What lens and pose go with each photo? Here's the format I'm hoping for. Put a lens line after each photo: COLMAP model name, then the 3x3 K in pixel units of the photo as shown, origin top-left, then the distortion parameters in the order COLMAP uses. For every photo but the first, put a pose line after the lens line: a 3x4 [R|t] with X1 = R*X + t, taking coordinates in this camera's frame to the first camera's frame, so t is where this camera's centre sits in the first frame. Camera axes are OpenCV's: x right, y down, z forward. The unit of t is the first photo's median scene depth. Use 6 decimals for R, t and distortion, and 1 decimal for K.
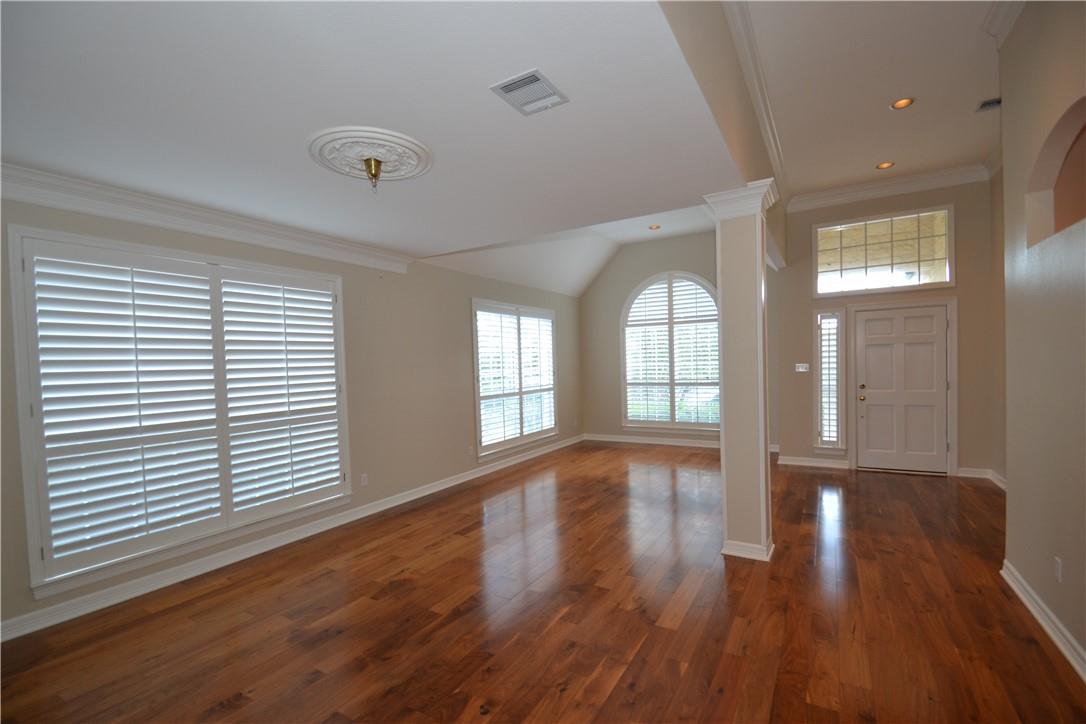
lens RADIAL K [[482.6, 0, 534.7], [0, 482.6, 382.0], [0, 0, 1]] dist [0.008407, -0.007703]
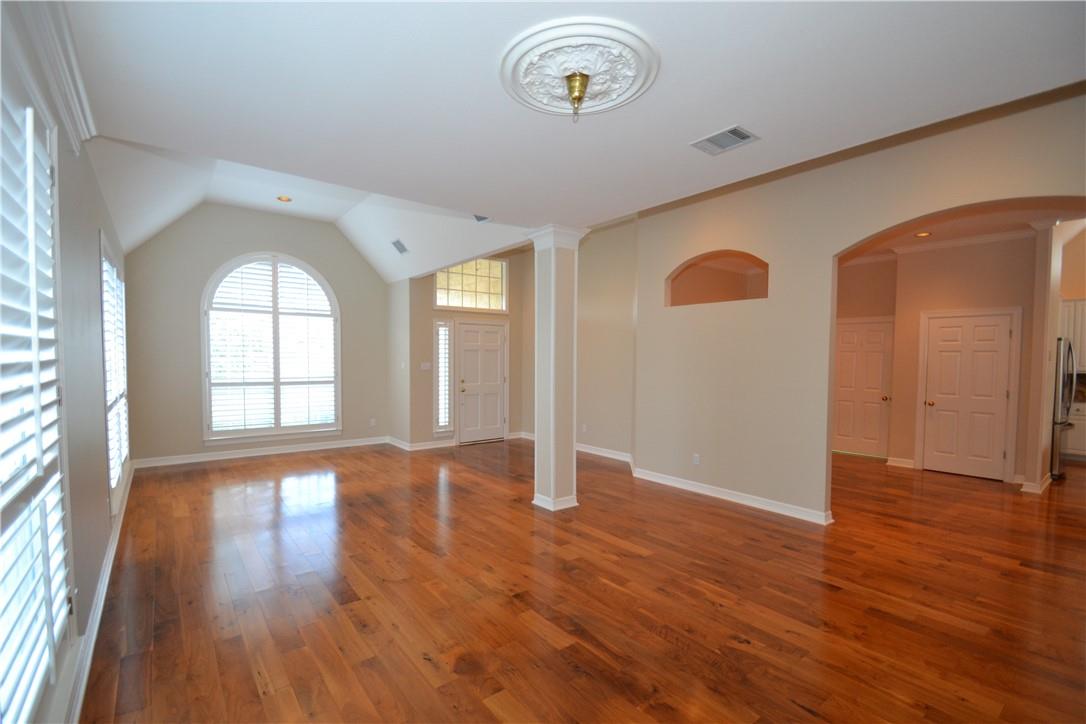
lens RADIAL K [[482.6, 0, 530.7], [0, 482.6, 380.0], [0, 0, 1]] dist [0.008407, -0.007703]
pose [[0.362309, -0.010965, 0.931994, -0.464192], [0.019515, 0.999801, 0.004176, 0.004628], [-0.931854, 0.016675, 0.362451, 0.345540]]
